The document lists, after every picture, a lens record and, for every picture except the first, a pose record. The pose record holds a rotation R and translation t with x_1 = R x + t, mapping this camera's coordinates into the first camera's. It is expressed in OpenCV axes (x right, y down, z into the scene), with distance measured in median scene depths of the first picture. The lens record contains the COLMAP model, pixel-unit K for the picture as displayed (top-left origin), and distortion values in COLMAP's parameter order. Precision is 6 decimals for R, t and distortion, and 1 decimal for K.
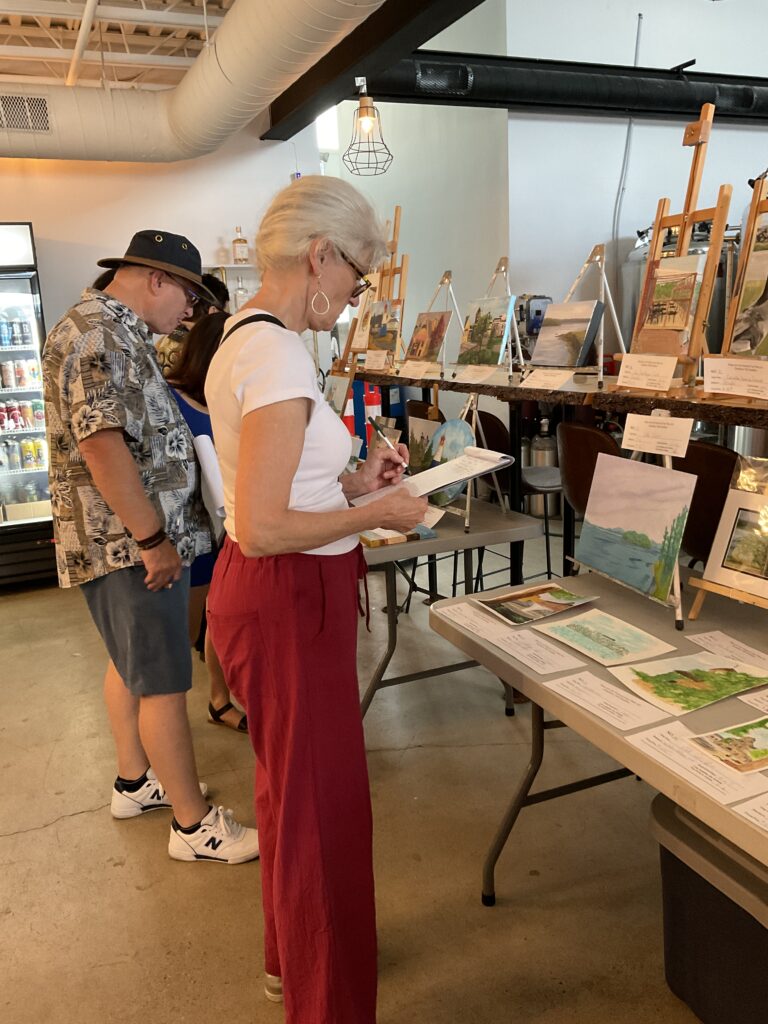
lens RADIAL K [[873.4, 0, 383.6], [0, 873.4, 511.0], [0, 0, 1]] dist [-0.002527, -0.017855]
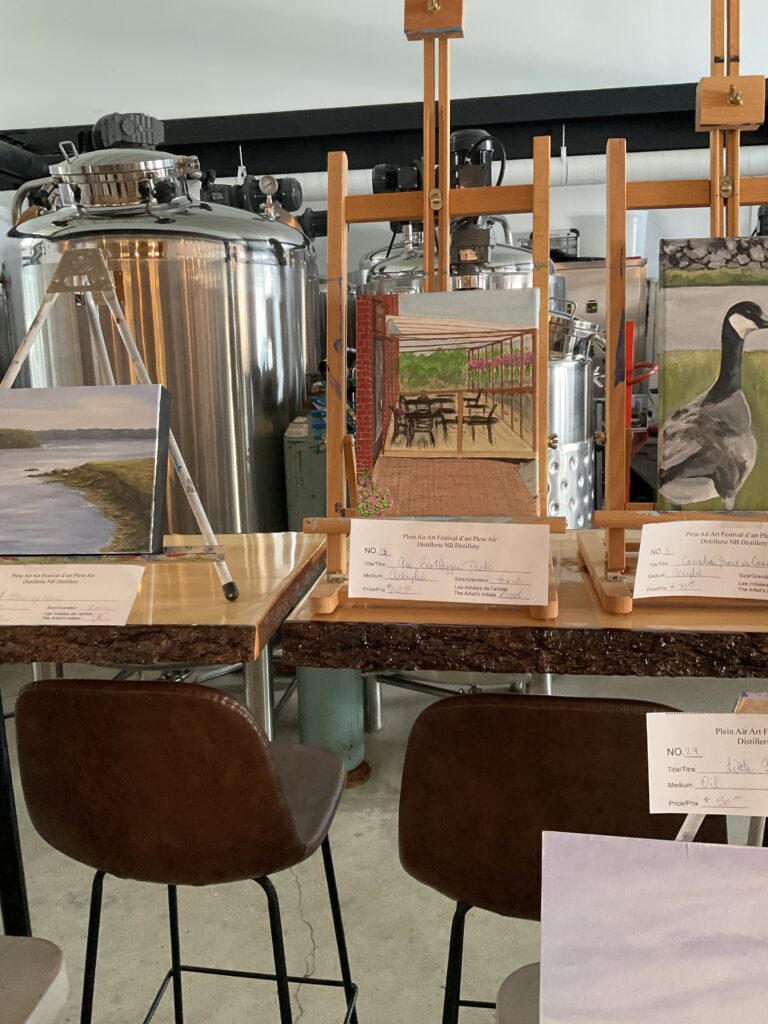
lens RADIAL K [[873.4, 0, 382.9], [0, 873.4, 511.2], [0, 0, 1]] dist [-0.002527, -0.017855]
pose [[0.528892, -0.133692, 0.838093, -0.062889], [0.190125, 0.981080, 0.036520, -0.227066], [-0.827119, 0.140027, 0.544303, 0.889618]]
